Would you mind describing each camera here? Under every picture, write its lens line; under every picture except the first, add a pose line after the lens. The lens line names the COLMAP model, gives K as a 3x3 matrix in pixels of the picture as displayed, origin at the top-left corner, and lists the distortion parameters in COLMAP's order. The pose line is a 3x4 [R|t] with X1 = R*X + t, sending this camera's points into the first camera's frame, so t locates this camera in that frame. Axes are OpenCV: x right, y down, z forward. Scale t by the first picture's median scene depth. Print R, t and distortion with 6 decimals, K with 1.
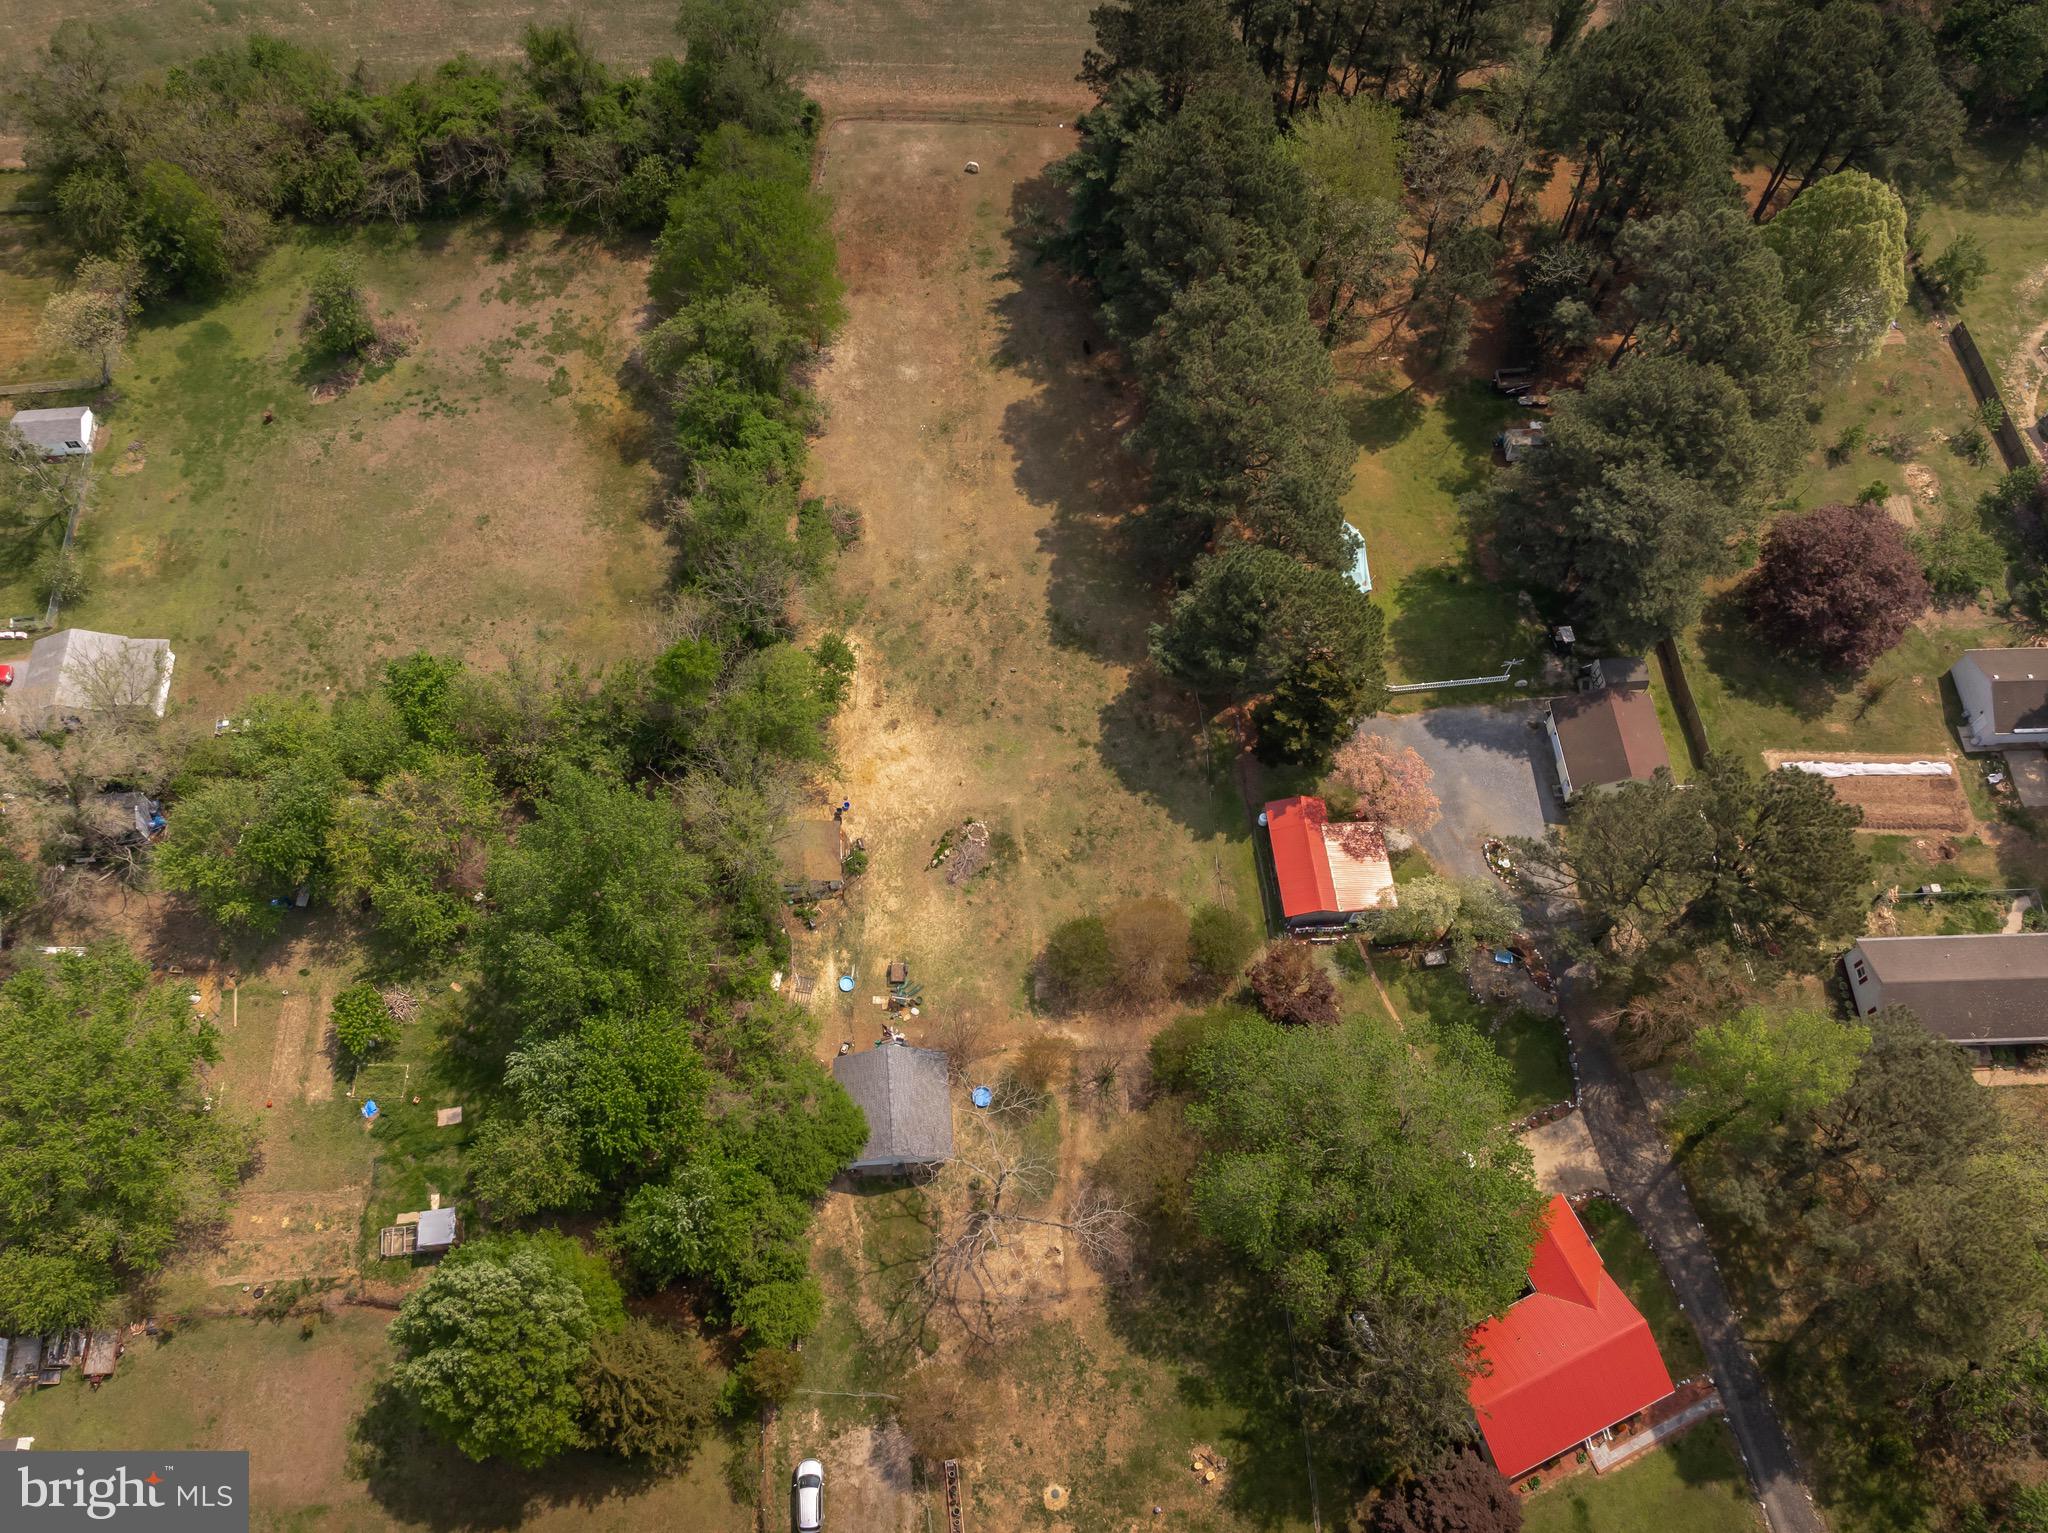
lens RADIAL K [[1596.7, 0, 986.6], [0, 1596.7, 776.8], [0, 0, 1]] dist [-0.041306, 0.033147]
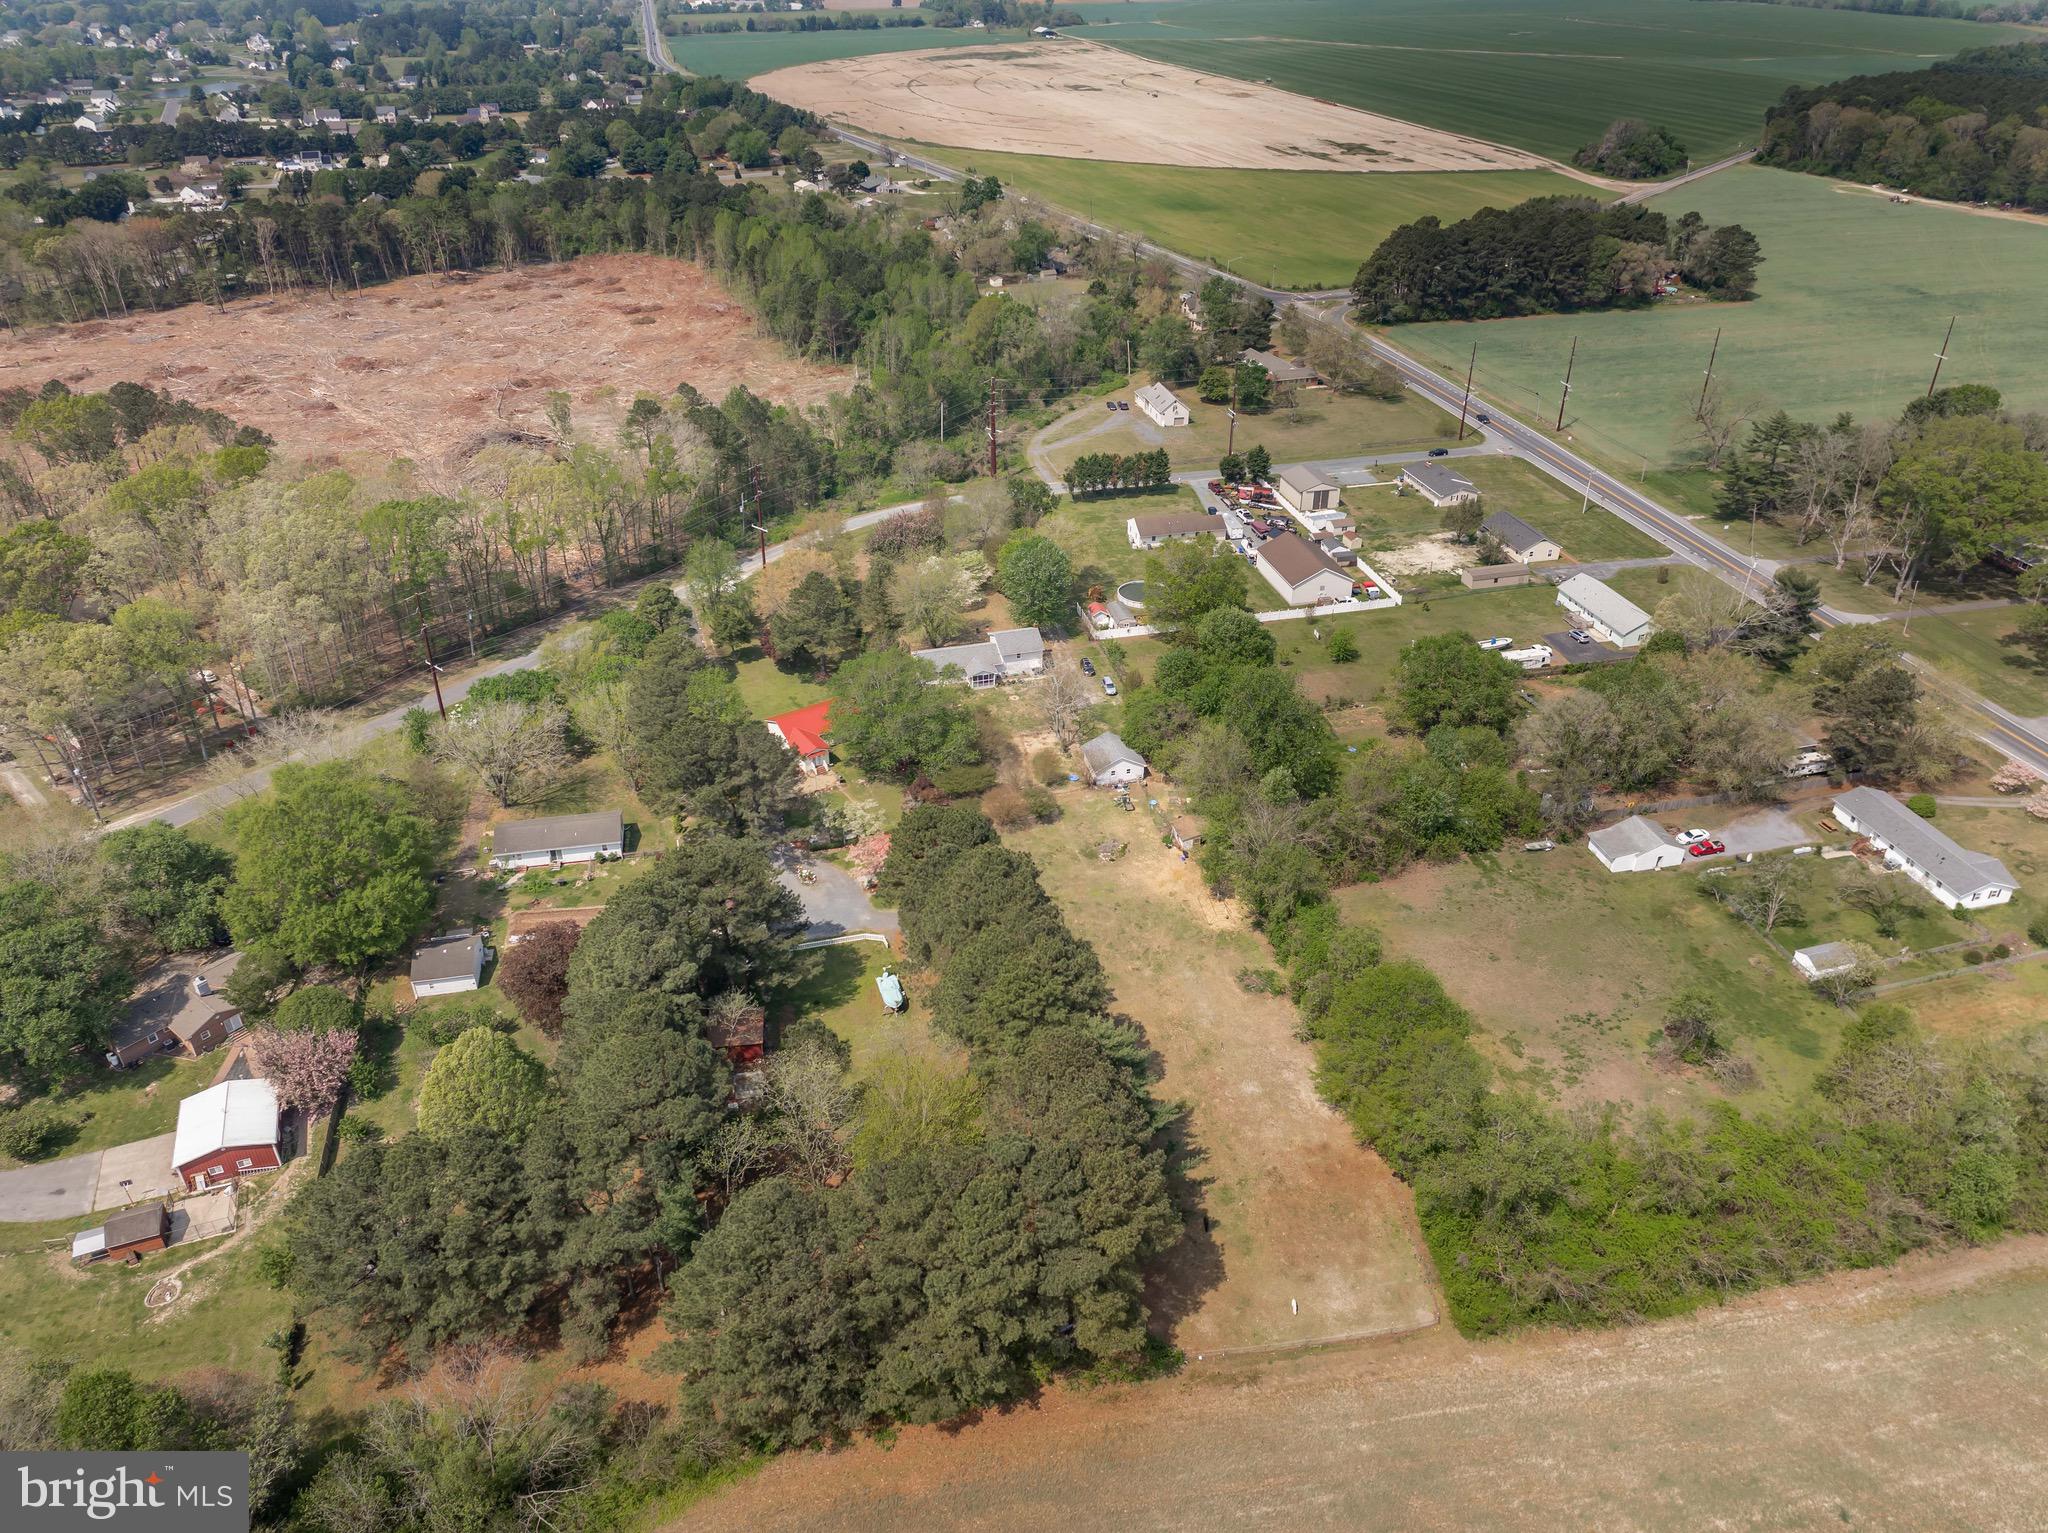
lens RADIAL K [[1436.4, 0, 1028.9], [0, 1436.4, 762.6], [0, 0, 1]] dist [-0.033616, 0.021120]
pose [[-0.986148, 0.083898, -0.143083, 0.297339], [-0.148862, -0.067211, 0.986571, -1.513212], [0.073155, 0.994205, 0.078769, 0.770255]]
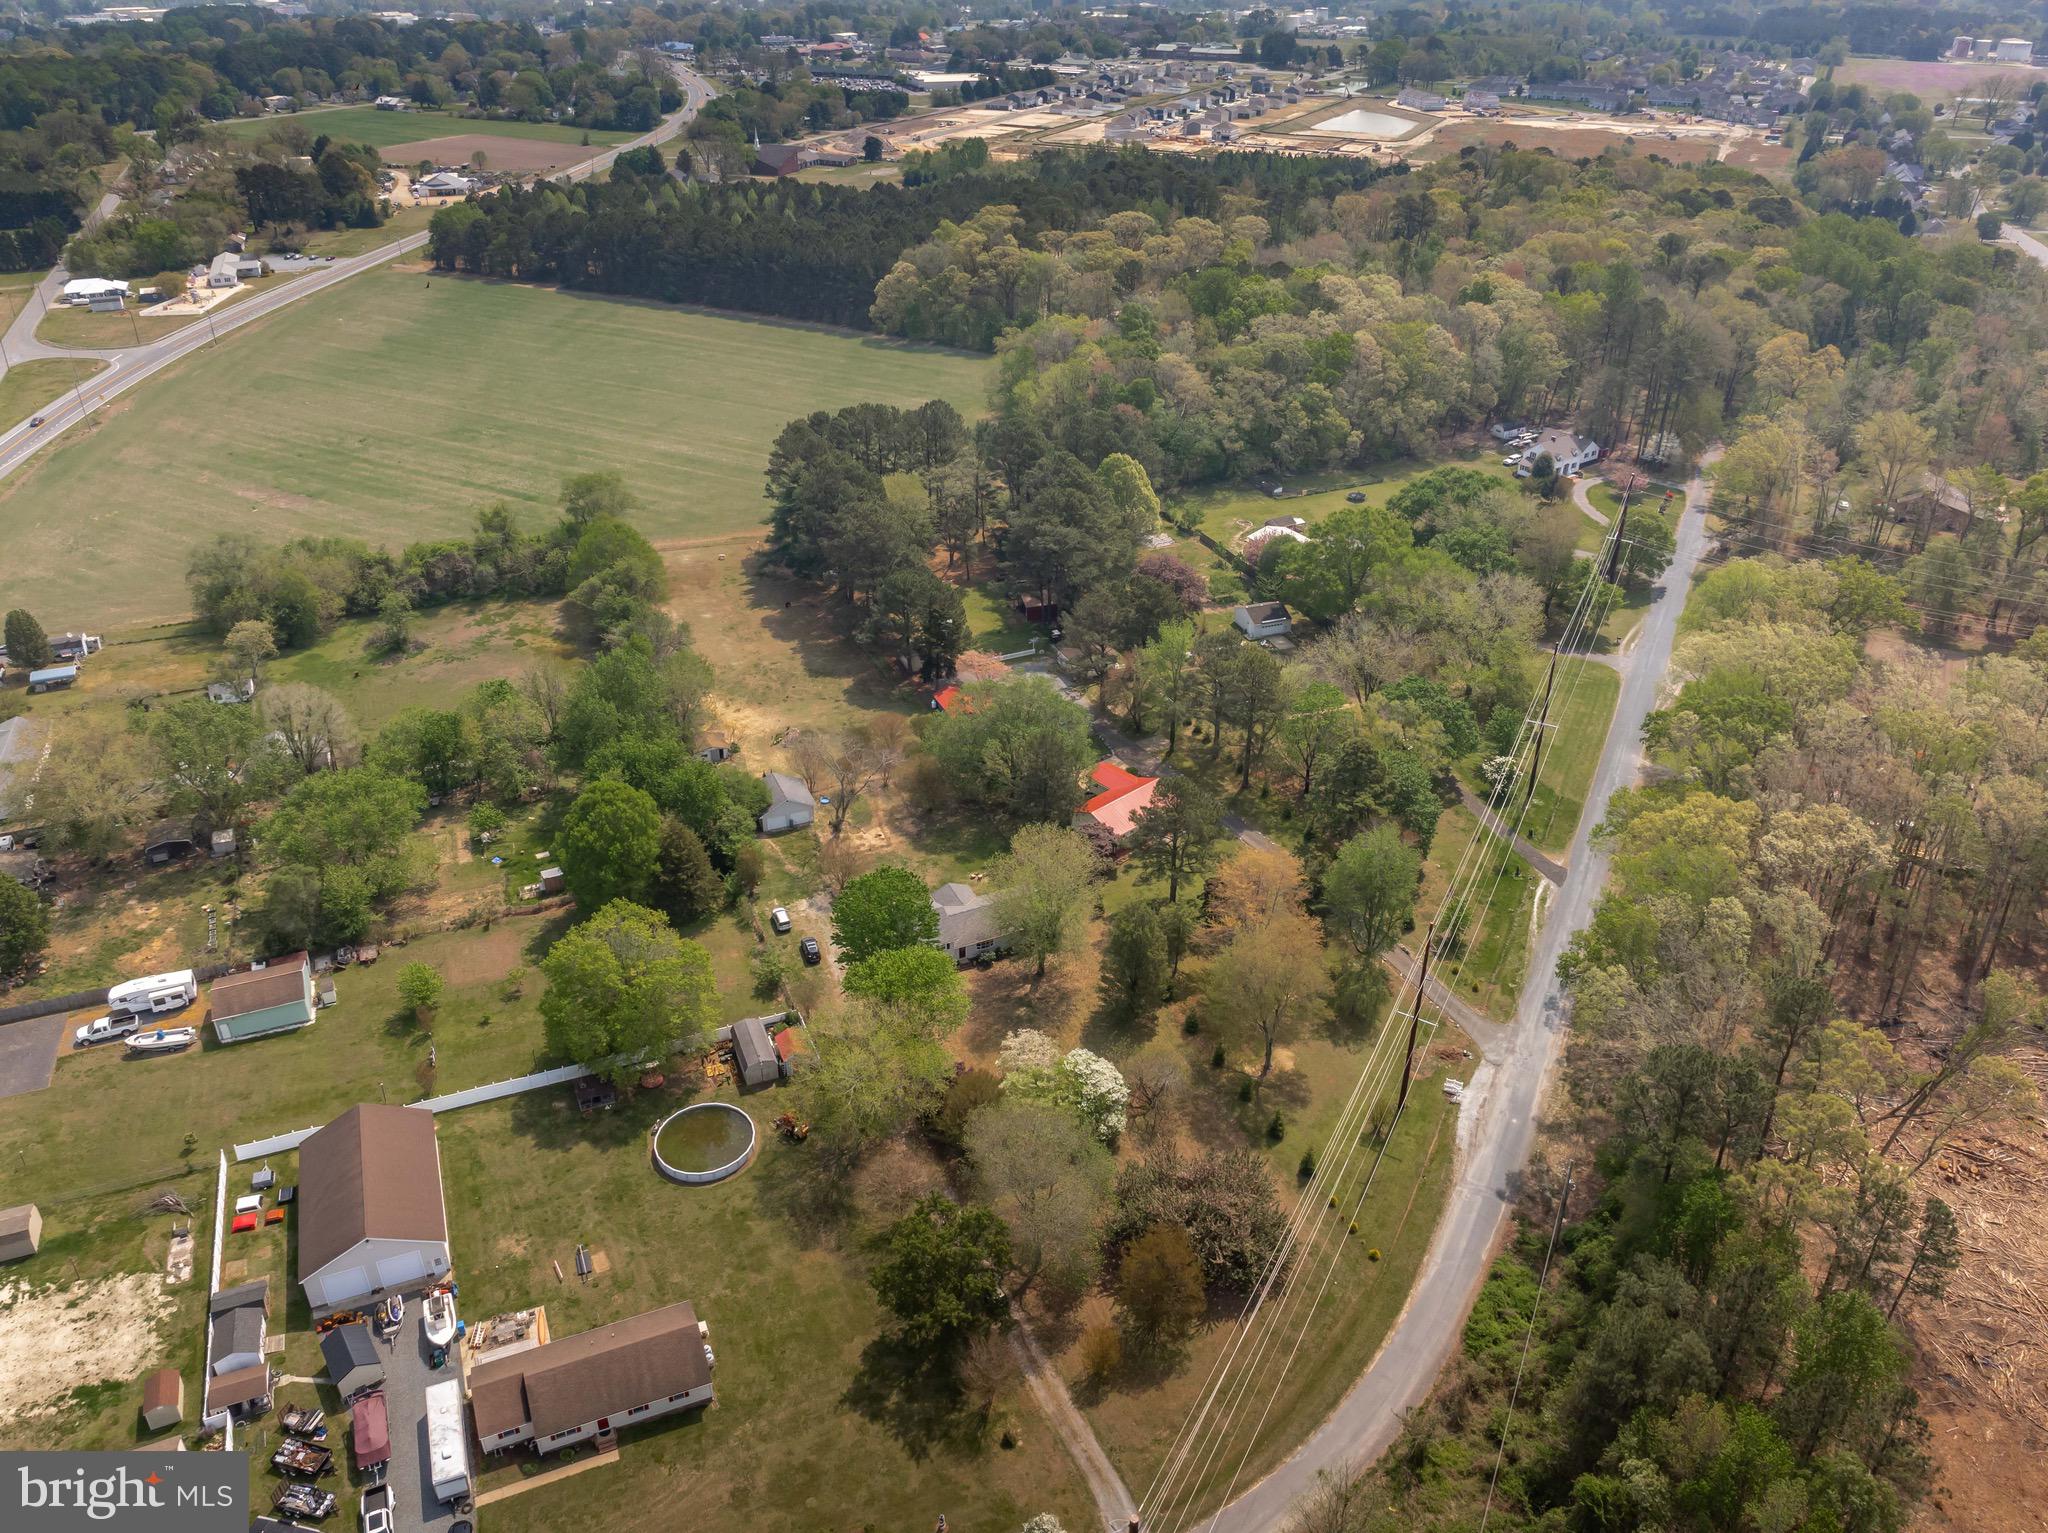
lens RADIAL K [[1497.0, 0, 1028.3], [0, 1497.0, 732.6], [0, 0, 1]] dist [-0.038299, 0.028818]
pose [[0.946401, -0.154180, 0.283819, -0.253554], [0.286623, 0.805987, -0.517911, 1.067386], [-0.148903, 0.571500, 0.806979, -0.515016]]
